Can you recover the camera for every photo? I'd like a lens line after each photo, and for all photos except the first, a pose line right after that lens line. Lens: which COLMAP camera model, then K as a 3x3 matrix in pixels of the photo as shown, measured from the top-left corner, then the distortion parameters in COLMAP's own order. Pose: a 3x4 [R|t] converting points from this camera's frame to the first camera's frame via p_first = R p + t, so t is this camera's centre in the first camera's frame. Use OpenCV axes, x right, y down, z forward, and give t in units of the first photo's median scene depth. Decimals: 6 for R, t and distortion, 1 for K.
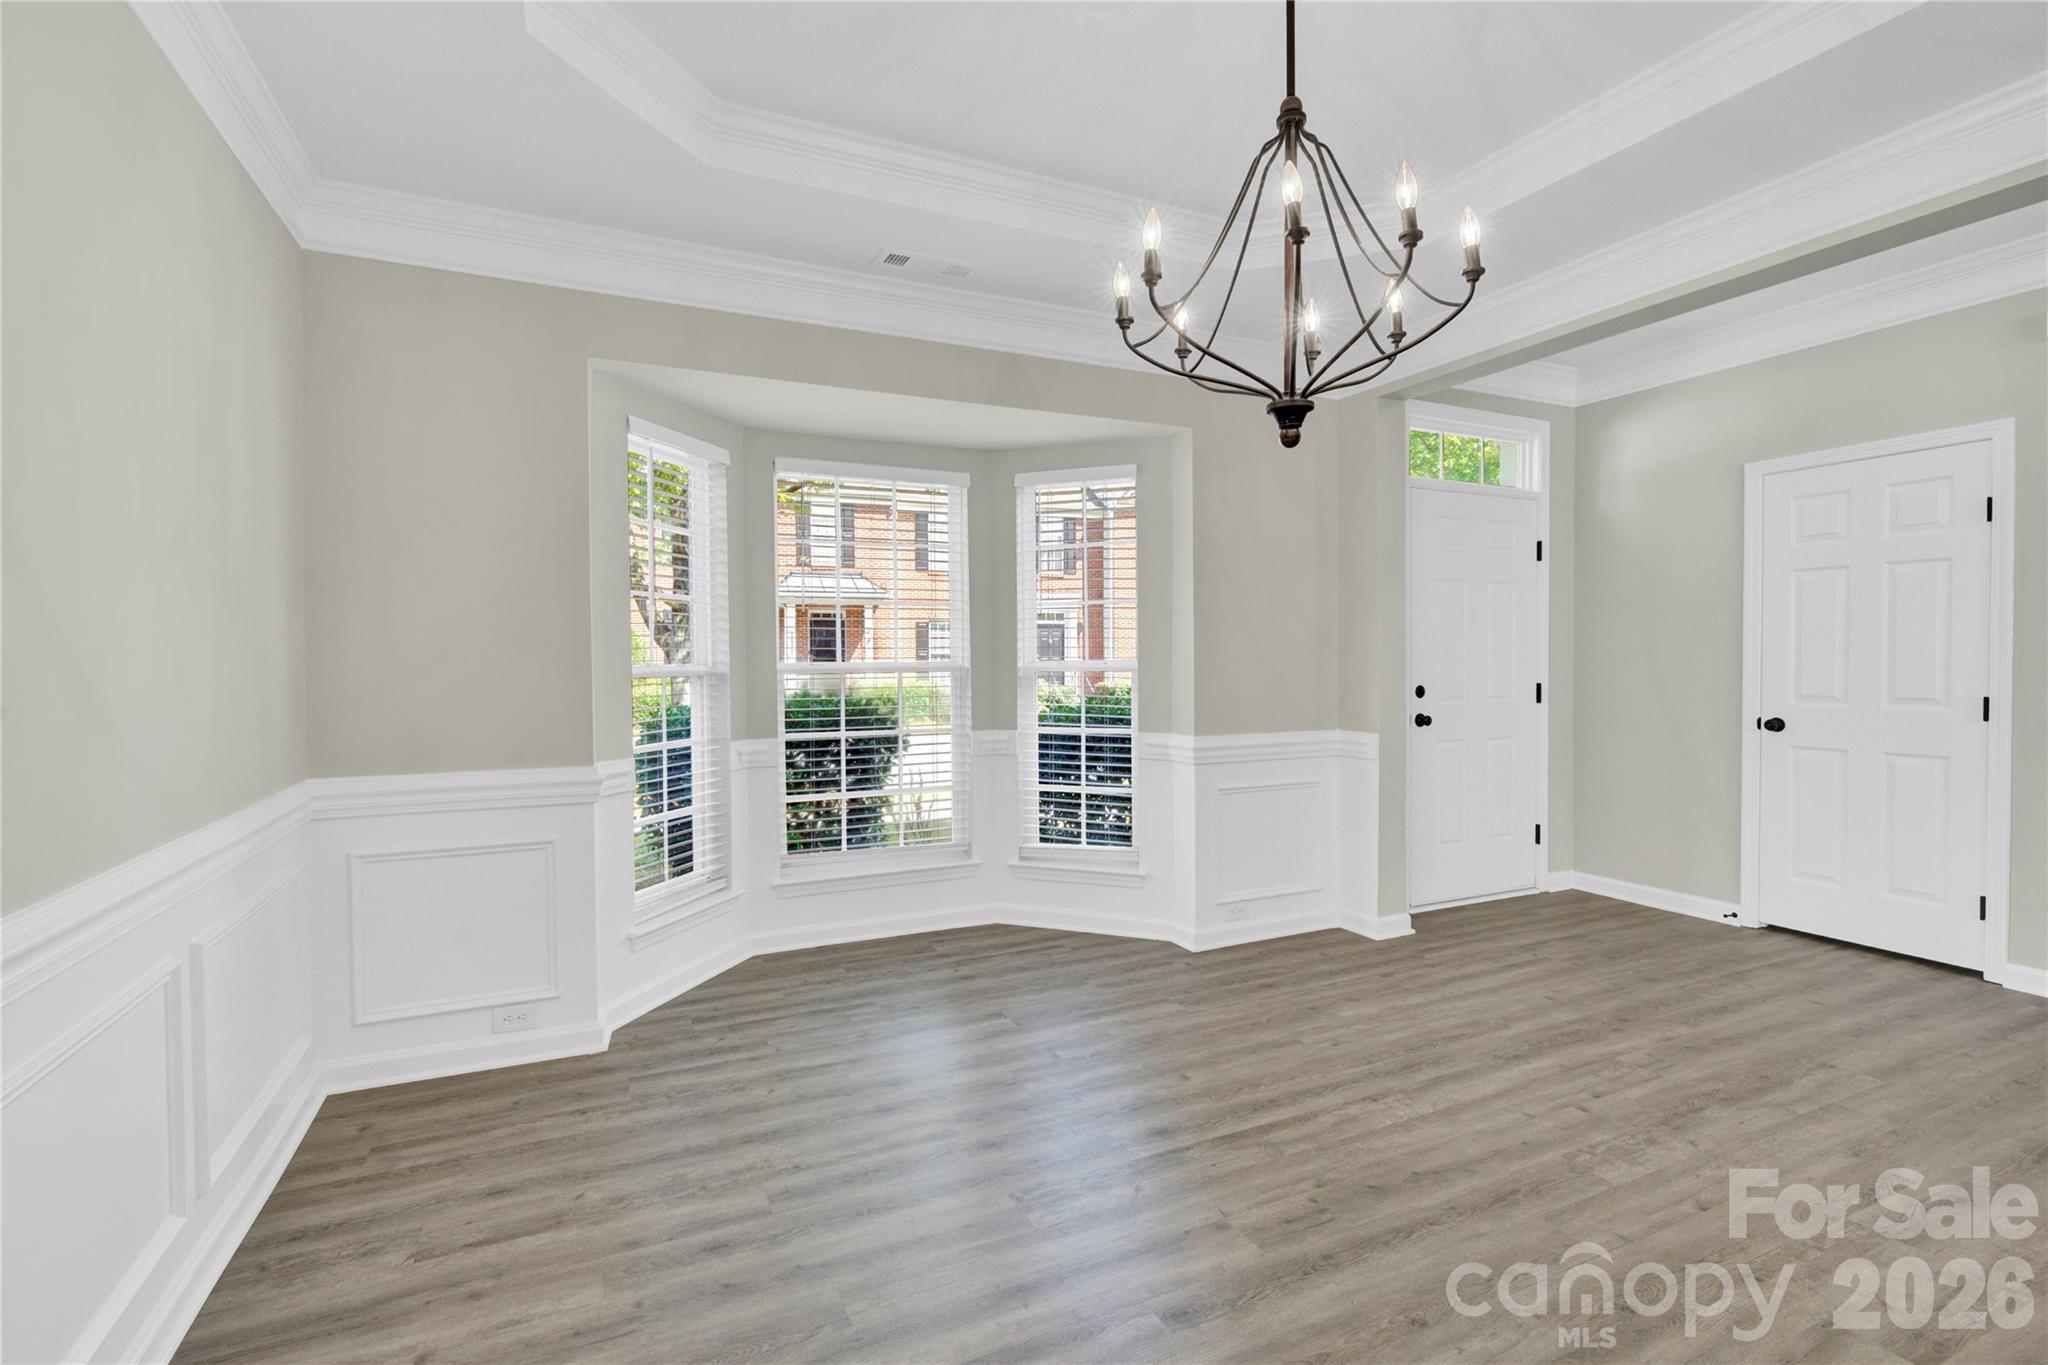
lens RADIAL K [[946.9, 0, 1020.4], [0, 946.9, 679.4], [0, 0, 1]] dist [-0.000336, 0.001623]
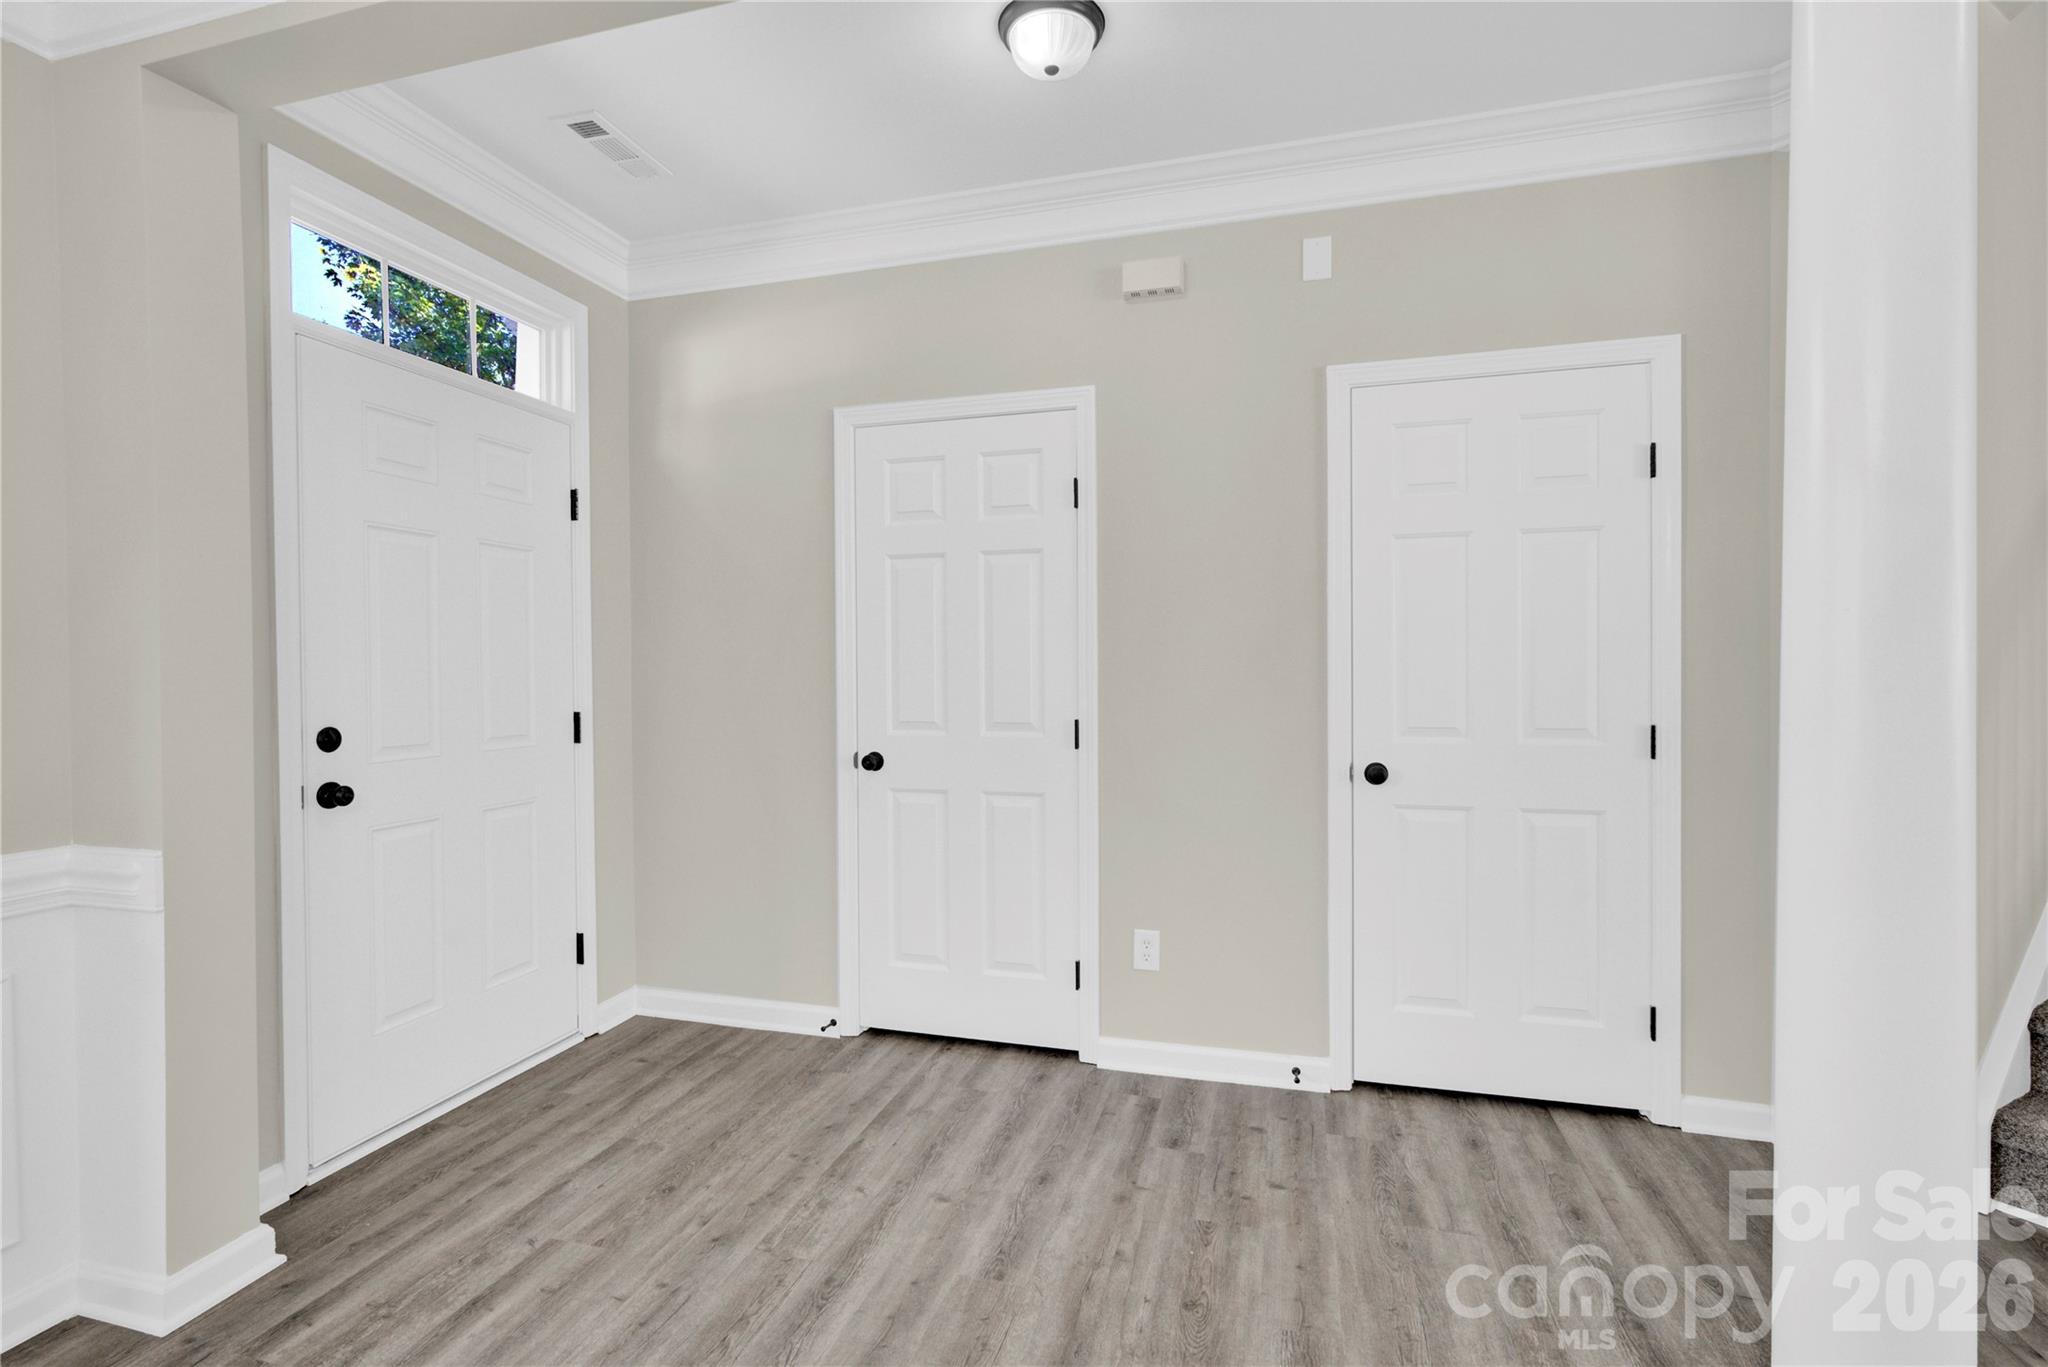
lens RADIAL K [[946.9, 0, 1020.4], [0, 946.9, 680.4], [0, 0, 1]] dist [-0.000336, 0.001623]
pose [[0.655216, -0.009147, 0.755387, 0.346344], [0.018253, 0.999826, -0.003725, -0.012582], [-0.755221, 0.016228, 0.655269, 0.472326]]
